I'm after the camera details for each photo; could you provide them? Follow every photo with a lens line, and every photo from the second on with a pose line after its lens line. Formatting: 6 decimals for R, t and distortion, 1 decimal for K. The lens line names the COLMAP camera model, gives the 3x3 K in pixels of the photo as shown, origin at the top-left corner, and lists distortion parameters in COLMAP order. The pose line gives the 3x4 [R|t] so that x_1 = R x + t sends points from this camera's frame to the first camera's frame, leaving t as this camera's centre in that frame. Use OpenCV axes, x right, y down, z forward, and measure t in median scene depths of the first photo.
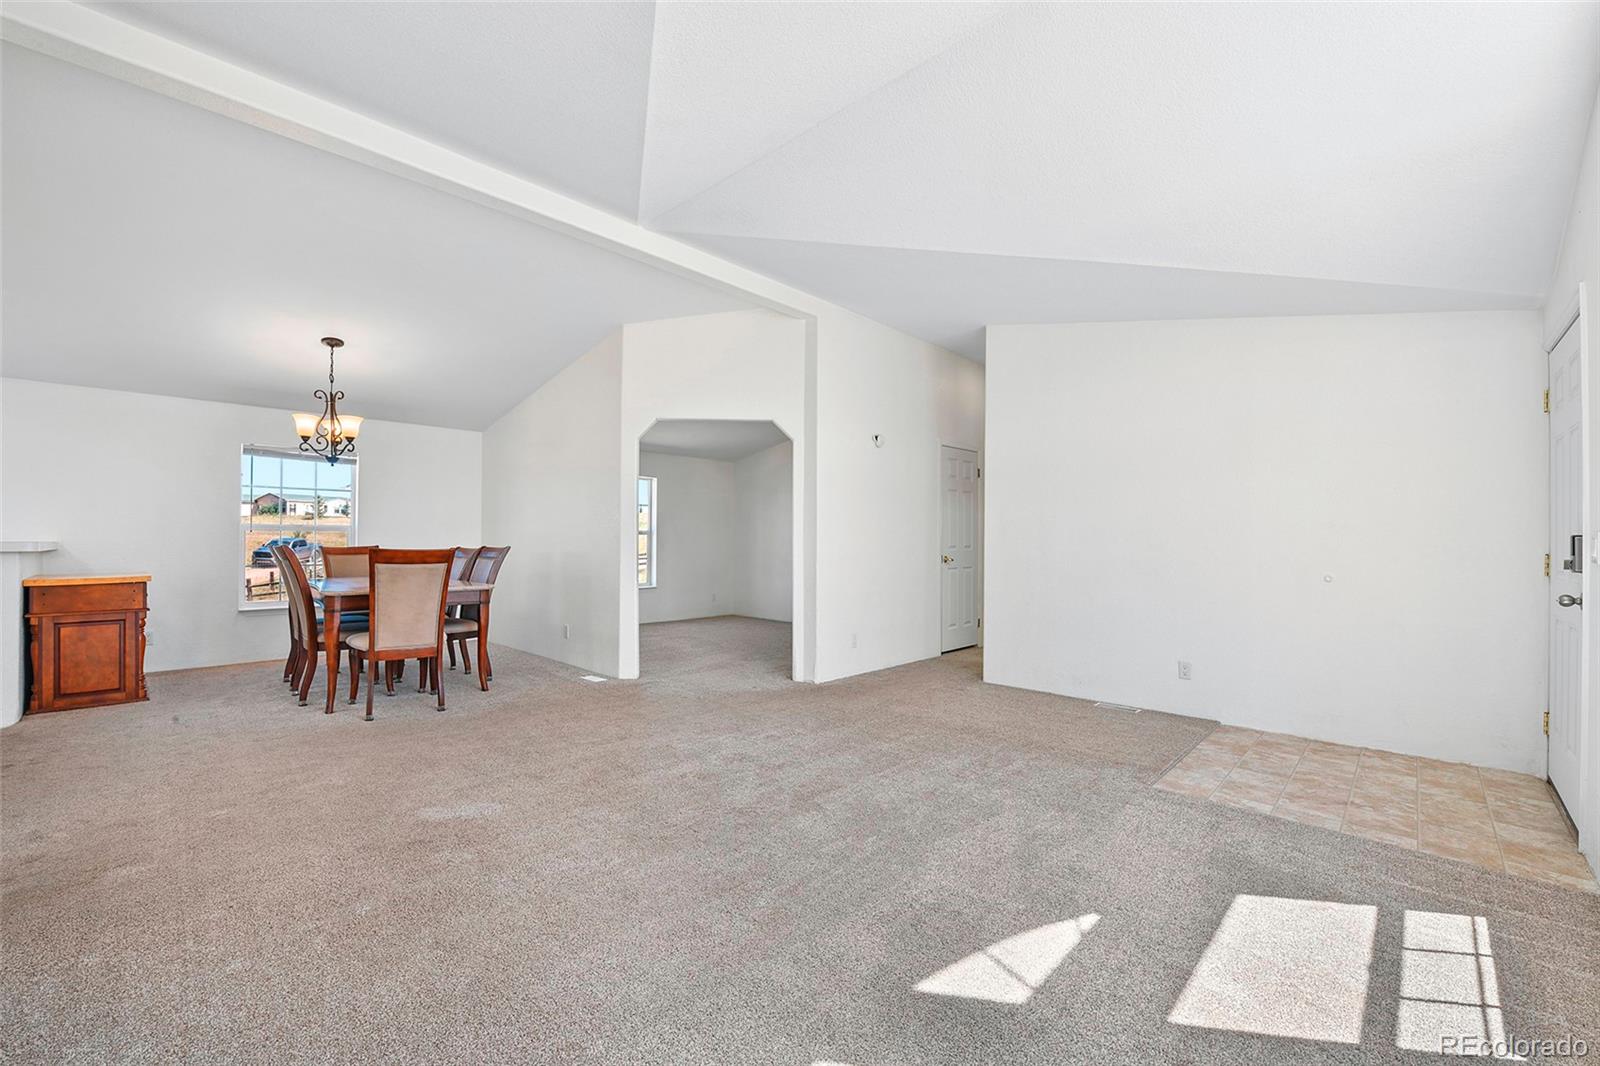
lens RADIAL K [[655.1, 0, 790.8], [0, 655.1, 532.1], [0, 0, 1]] dist [-0.020201, -0.000740]
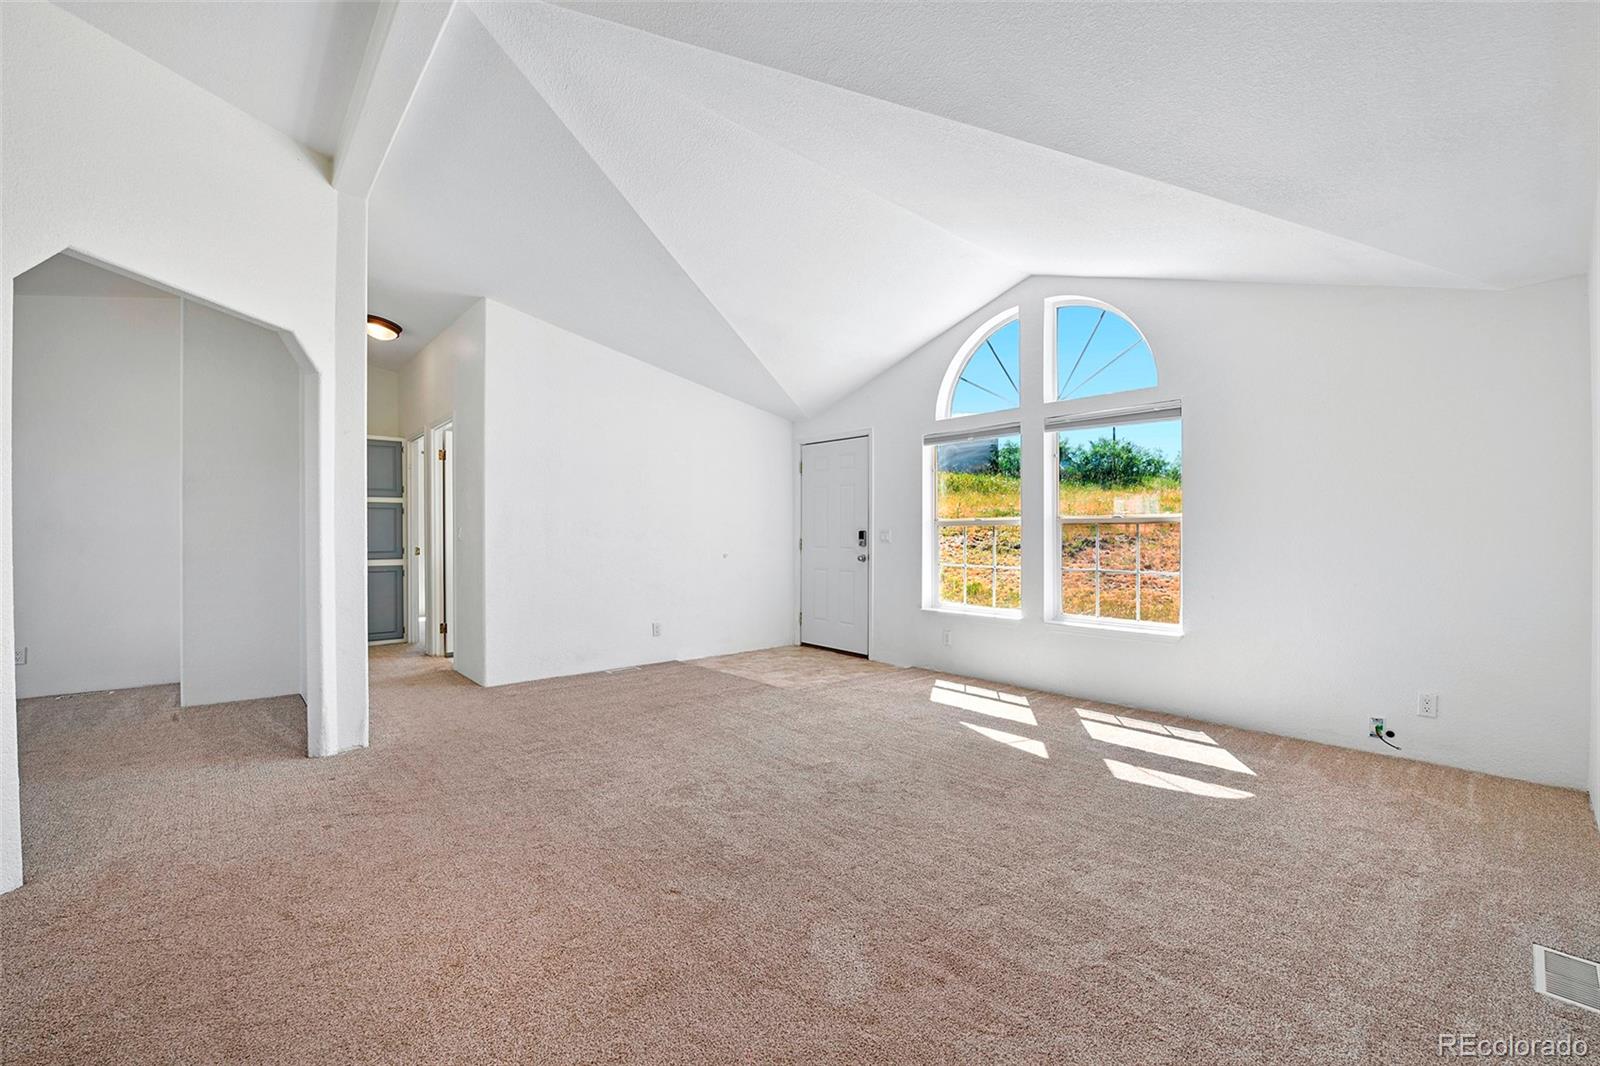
lens RADIAL K [[655.1, 0, 790.8], [0, 655.1, 532.1], [0, 0, 1]] dist [-0.020201, -0.000740]
pose [[0.080272, -0.004801, 0.996761, -0.738339], [-0.013065, 0.999897, 0.005869, 0.001468], [-0.996687, -0.013494, 0.080201, 0.642853]]
